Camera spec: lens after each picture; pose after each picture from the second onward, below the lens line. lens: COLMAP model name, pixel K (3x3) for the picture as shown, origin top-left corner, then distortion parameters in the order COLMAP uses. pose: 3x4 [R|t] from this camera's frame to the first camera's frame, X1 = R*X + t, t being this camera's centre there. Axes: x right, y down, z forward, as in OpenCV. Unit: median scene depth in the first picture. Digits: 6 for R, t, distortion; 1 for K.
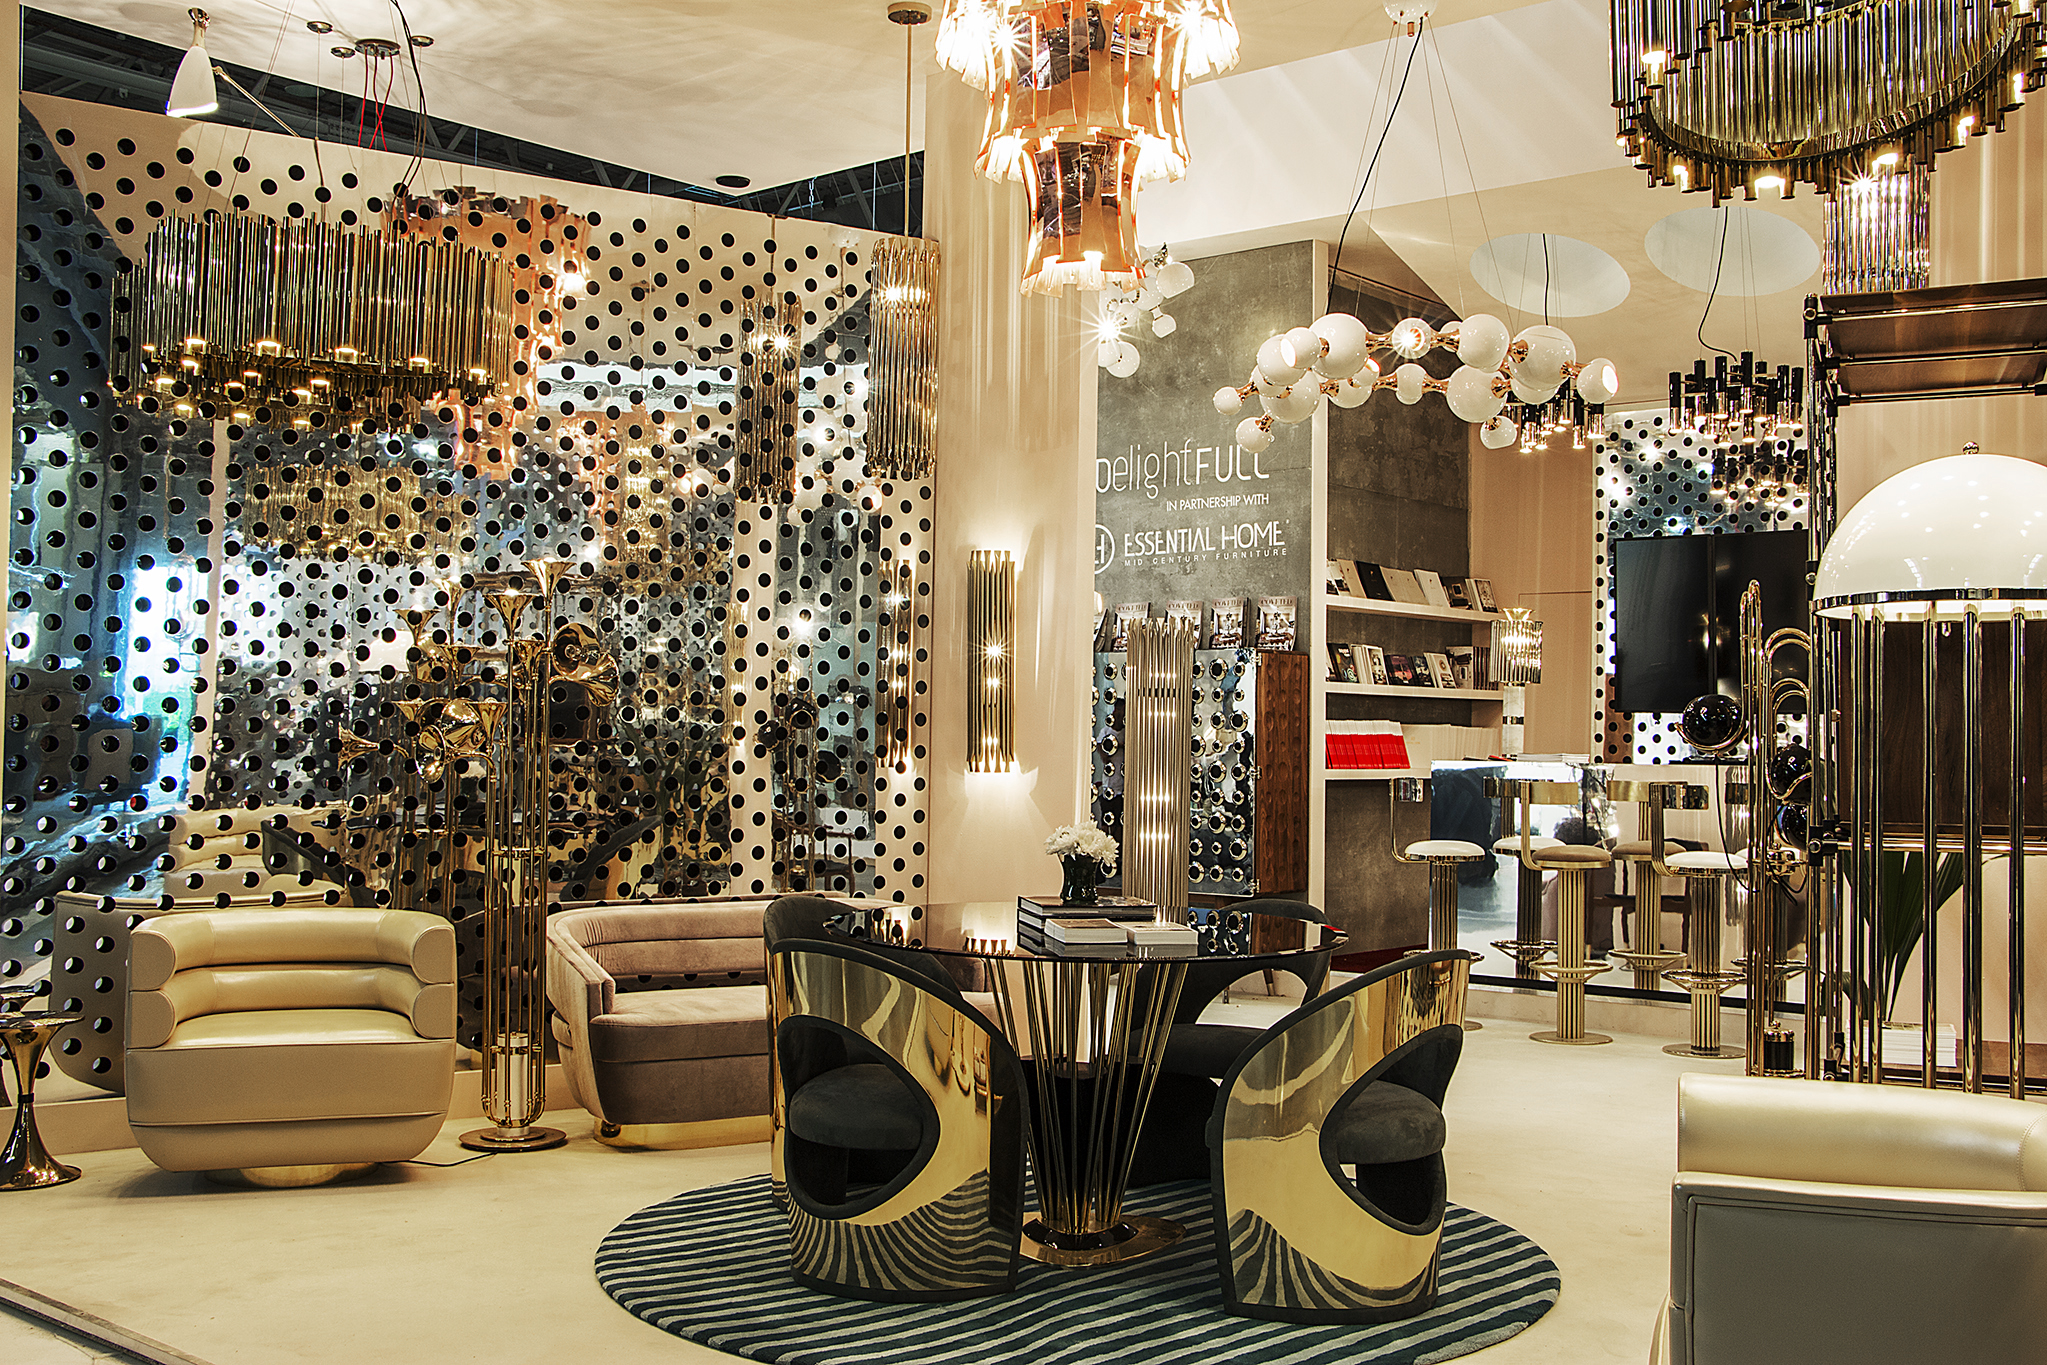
lens RADIAL K [[2222.4, 0, 1025.3], [0, 2222.4, 682.6], [0, 0, 1]] dist [-0.042544, 0.000000]
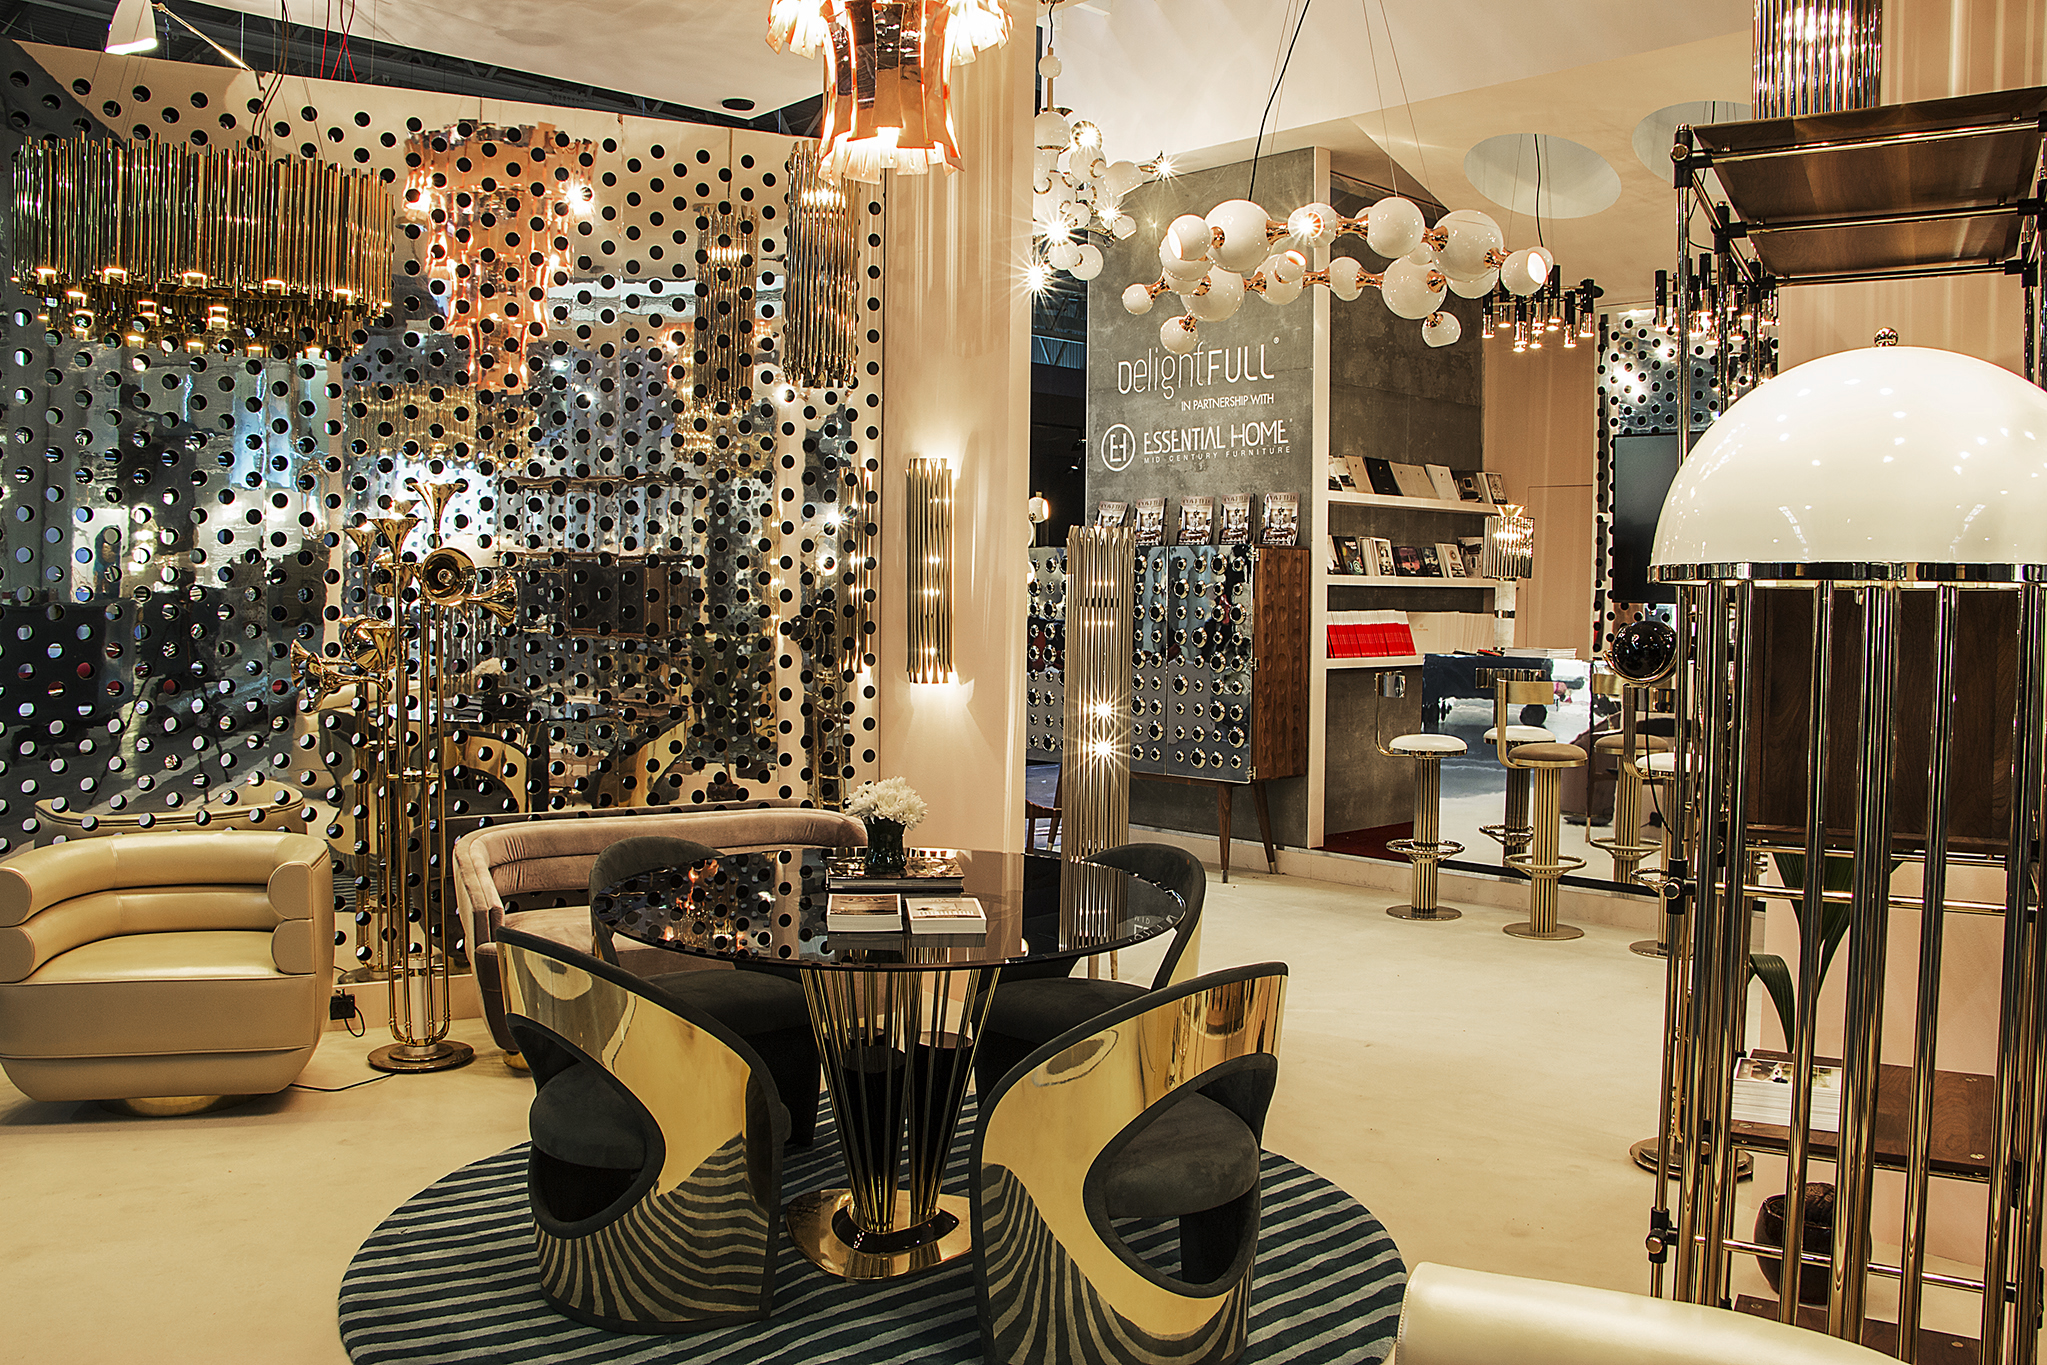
lens RADIAL K [[1742.6, 0, 1041.6], [0, 1742.6, 672.6], [0, 0, 1]] dist [-0.145944, 0.089567]
pose [[0.994452, 0.001242, -0.105180, 0.108880], [0.006799, 0.997081, 0.076051, -0.021668], [0.104967, -0.076345, 0.991541, 0.219999]]
